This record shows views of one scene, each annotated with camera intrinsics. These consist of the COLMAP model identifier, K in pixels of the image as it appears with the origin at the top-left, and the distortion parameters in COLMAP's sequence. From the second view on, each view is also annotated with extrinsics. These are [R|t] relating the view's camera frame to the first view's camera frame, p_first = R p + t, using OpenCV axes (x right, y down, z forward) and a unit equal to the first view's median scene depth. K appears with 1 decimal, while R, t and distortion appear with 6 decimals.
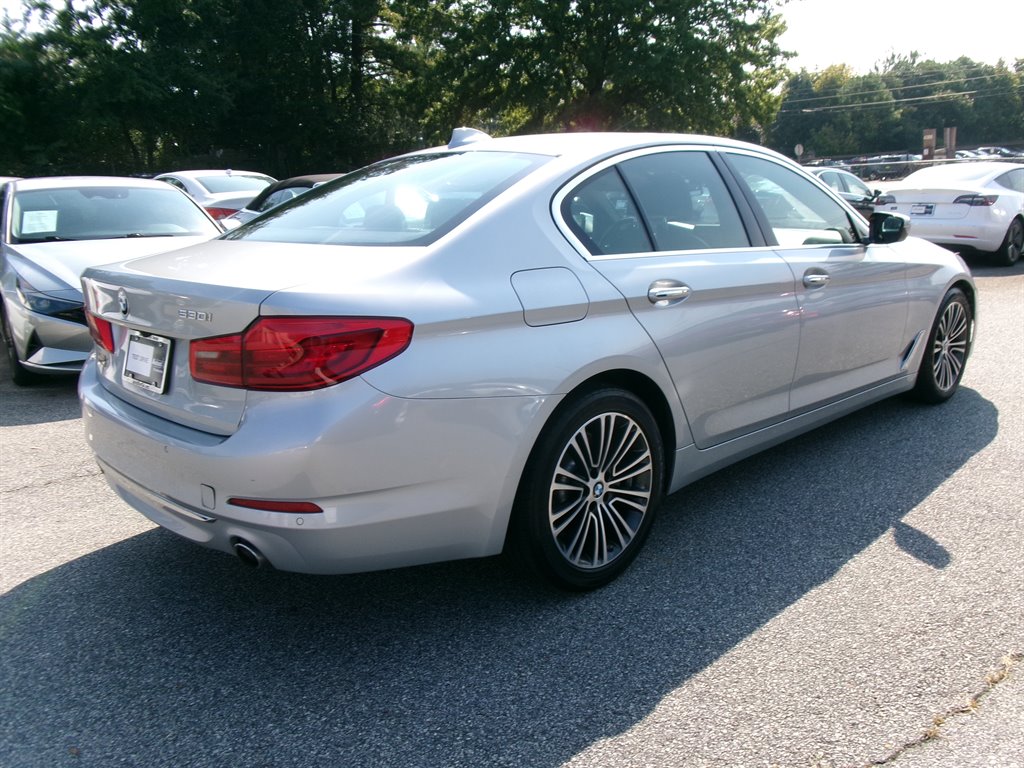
lens RADIAL K [[869.5, 0, 514.5], [0, 869.5, 385.9], [0, 0, 1]] dist [0.002985, -0.000783]
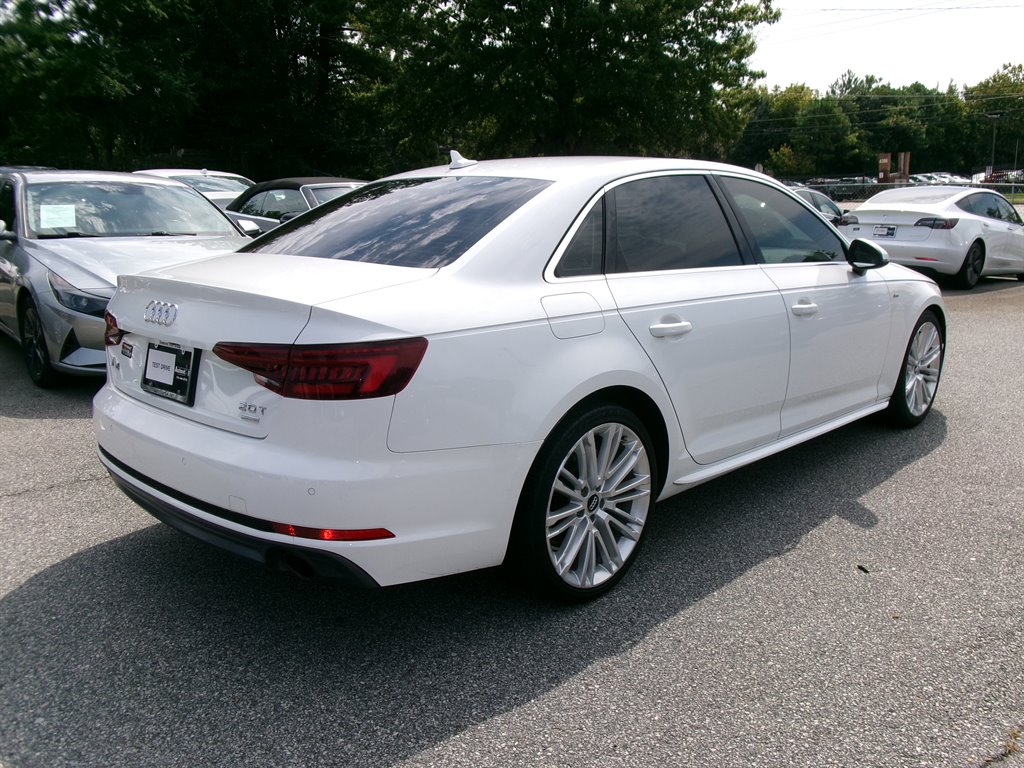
lens RADIAL K [[869.5, 0, 514.2], [0, 869.5, 384.1], [0, 0, 1]] dist [0.002985, -0.000783]
pose [[0.998279, 0.019336, 0.055368, -0.056272], [-0.018611, 0.999735, -0.013566, 0.000759], [-0.055615, 0.012512, 0.998374, 0.005671]]
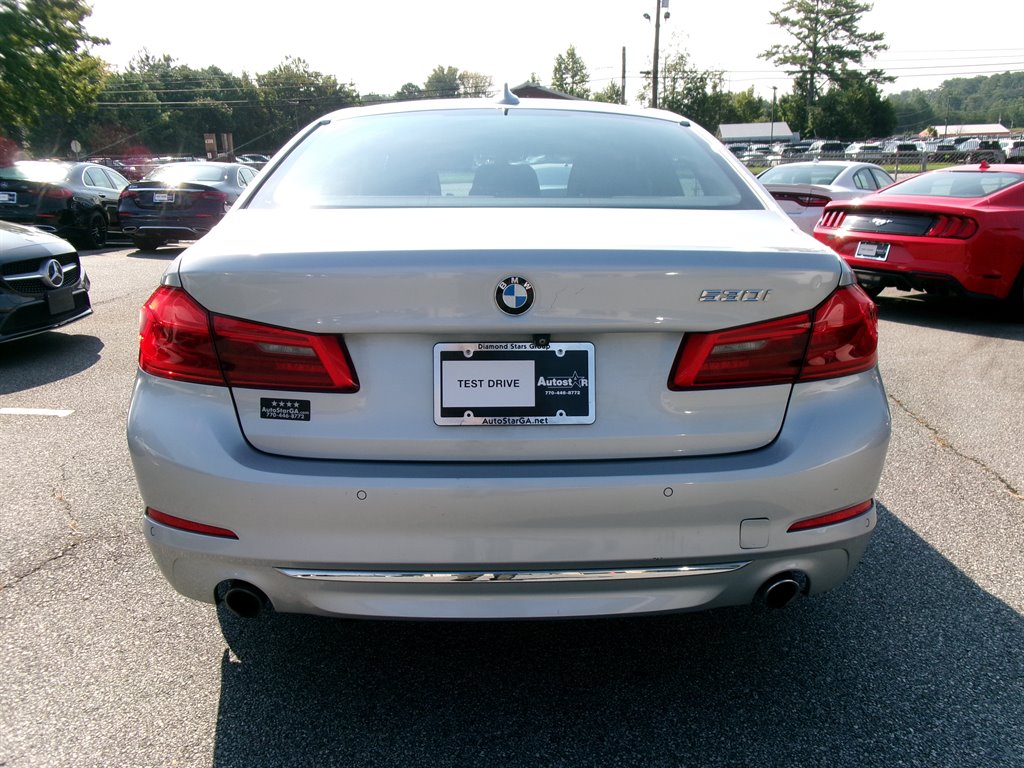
lens RADIAL K [[869.5, 0, 519.9], [0, 869.5, 378.2], [0, 0, 1]] dist [0.002985, -0.000783]
pose [[0.653462, -0.142987, 0.743331, -0.434476], [0.154631, 0.986505, 0.053828, -0.028448], [-0.740997, 0.079767, 0.666754, 0.276417]]
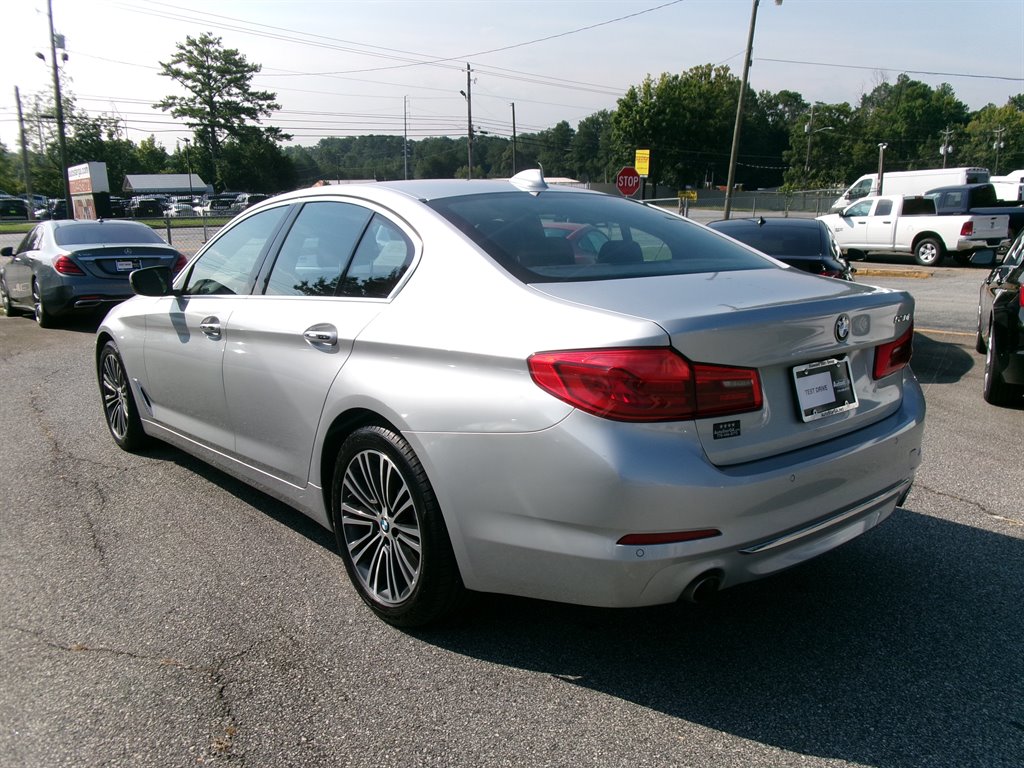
lens RADIAL K [[869.5, 0, 515.8], [0, 869.5, 386.1], [0, 0, 1]] dist [0.002985, -0.000783]
pose [[0.045243, -0.156813, 0.986591, -0.655481], [0.237699, 0.960928, 0.141834, -0.112216], [-0.970285, 0.228095, 0.080750, 0.598280]]
